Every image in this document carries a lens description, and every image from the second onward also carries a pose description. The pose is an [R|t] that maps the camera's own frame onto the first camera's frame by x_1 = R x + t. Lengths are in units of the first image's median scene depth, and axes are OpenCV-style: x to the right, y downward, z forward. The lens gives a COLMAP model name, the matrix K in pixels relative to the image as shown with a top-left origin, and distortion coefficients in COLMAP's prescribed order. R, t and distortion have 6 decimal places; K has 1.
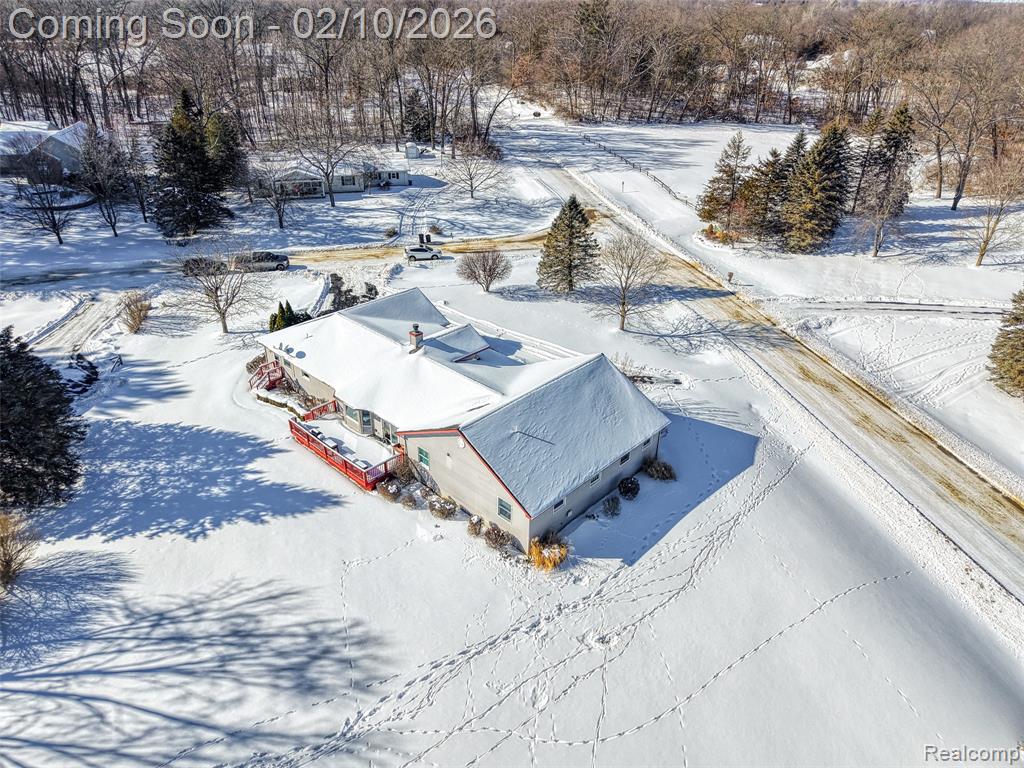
lens RADIAL K [[708.7, 0, 512.0], [0, 708.7, 384.0], [0, 0, 1]] dist [0.033676, -0.050838]
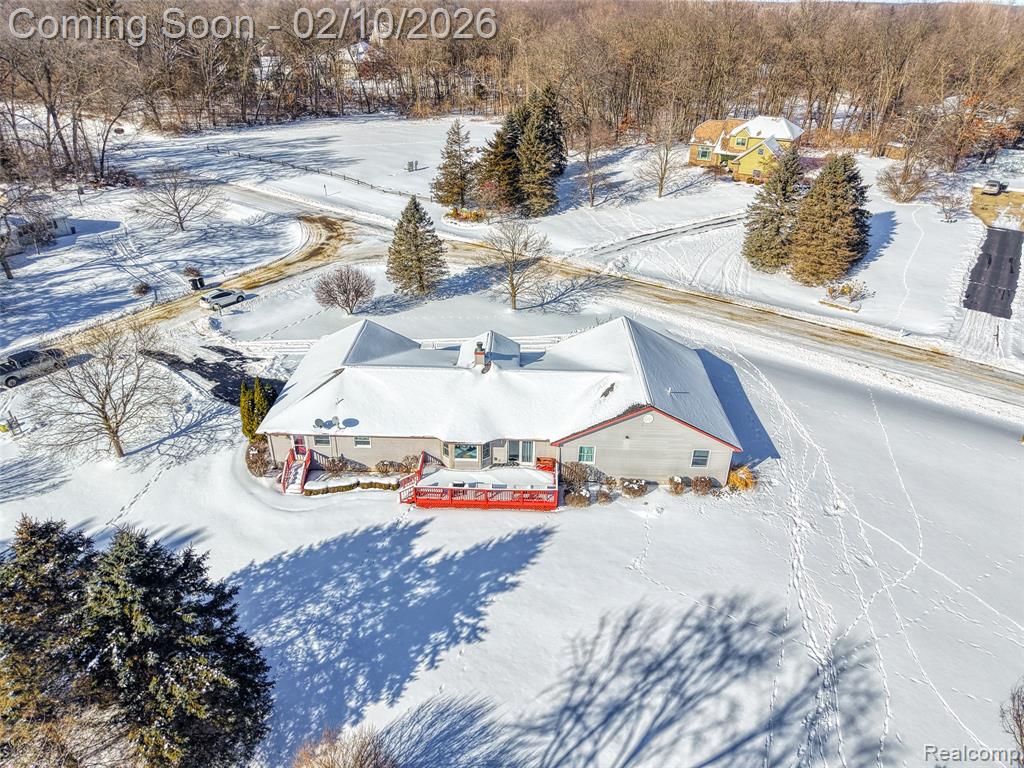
lens RADIAL K [[708.7, 0, 512.0], [0, 708.7, 384.0], [0, 0, 1]] dist [0.033676, -0.050838]
pose [[0.727422, -0.328714, 0.602332, -0.751557], [0.324884, 0.938157, 0.119631, -0.141450], [-0.604407, 0.108666, 0.789230, 0.246708]]
